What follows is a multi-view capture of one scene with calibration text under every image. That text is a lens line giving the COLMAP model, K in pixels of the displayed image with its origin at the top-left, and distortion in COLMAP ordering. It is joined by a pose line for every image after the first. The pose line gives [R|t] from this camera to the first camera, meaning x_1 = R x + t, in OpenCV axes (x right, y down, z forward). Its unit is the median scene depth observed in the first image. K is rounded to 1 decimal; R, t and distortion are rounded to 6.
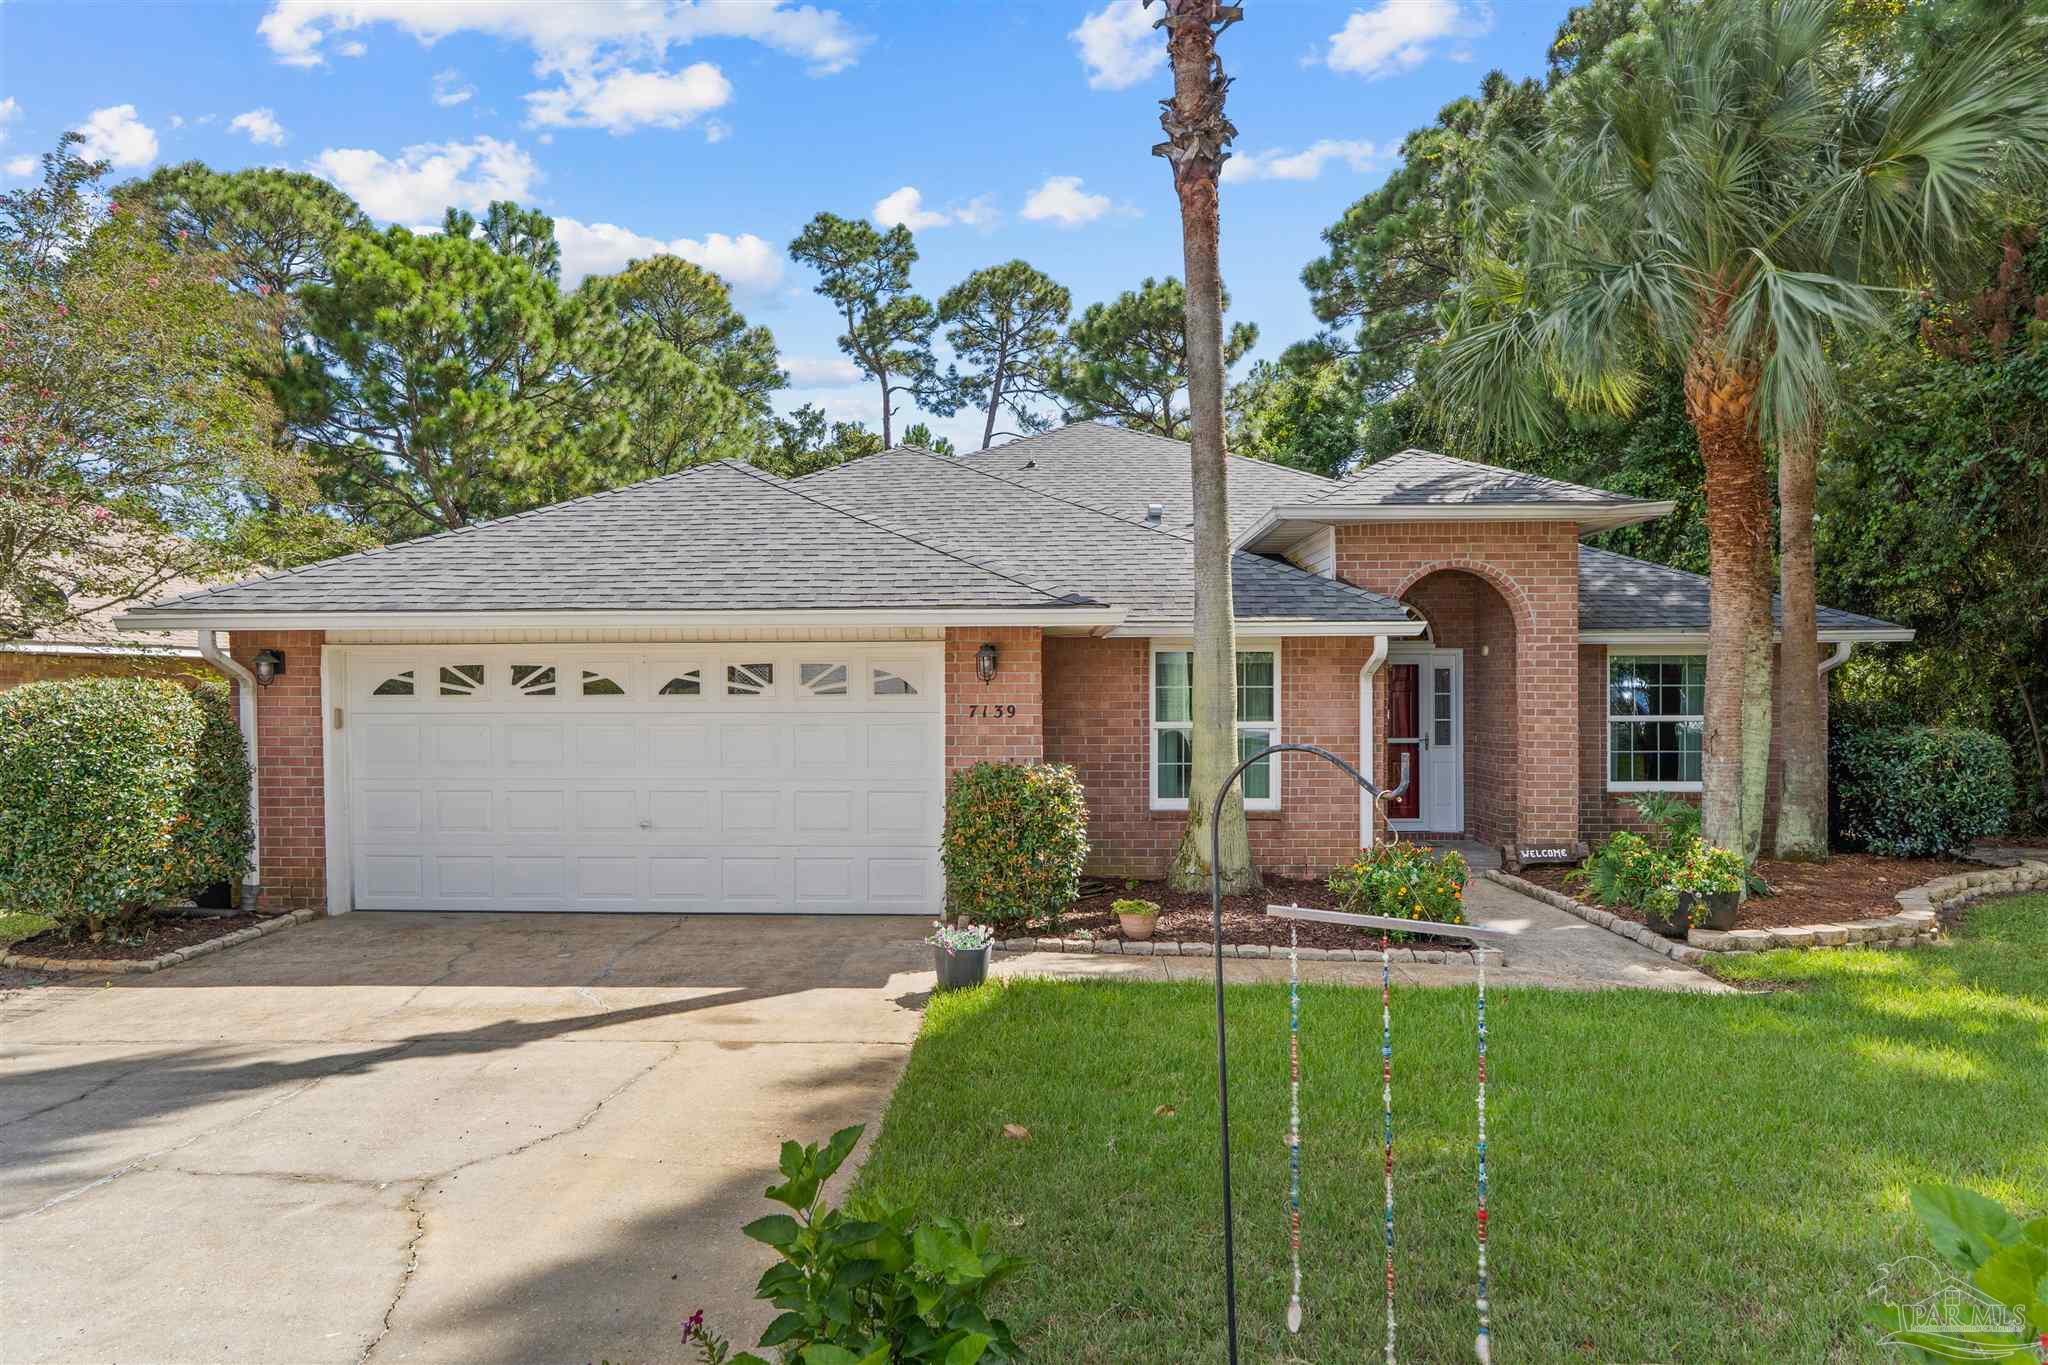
lens RADIAL K [[1199.6, 0, 1023.8], [0, 1199.6, 676.4], [0, 0, 1]] dist [0.002058, 0.000570]
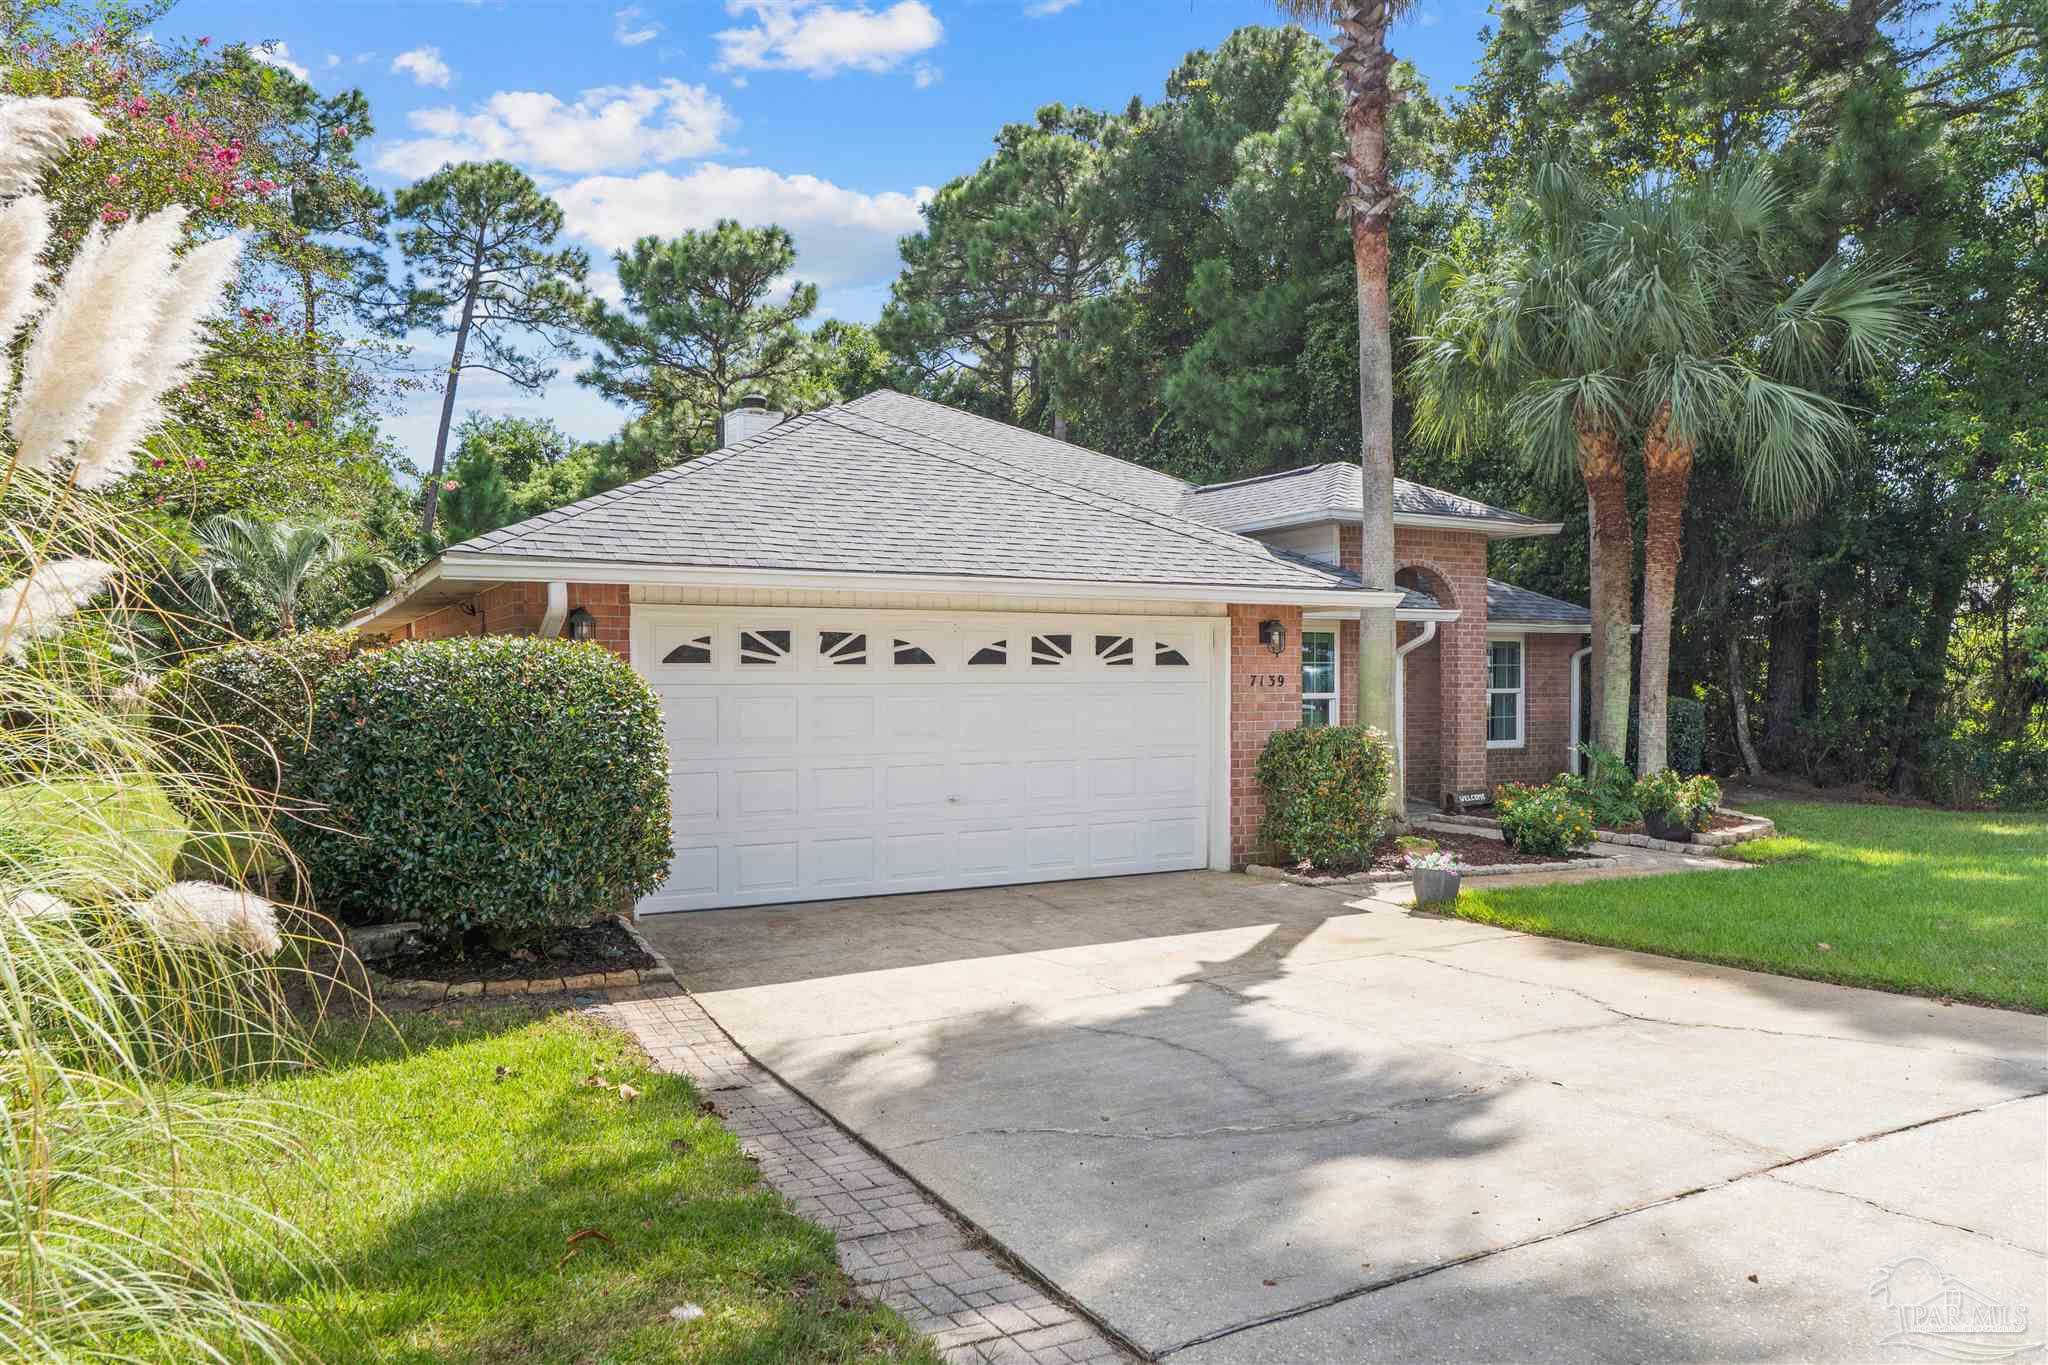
lens RADIAL K [[1347.2, 0, 1023.4], [0, 1347.2, 687.3], [0, 0, 1]] dist [-0.003124, 0.000143]
pose [[0.859259, -0.002571, 0.511534, -0.788552], [-0.005134, 0.999894, 0.013648, 0.017690], [-0.511514, -0.014353, 0.859155, 0.035137]]
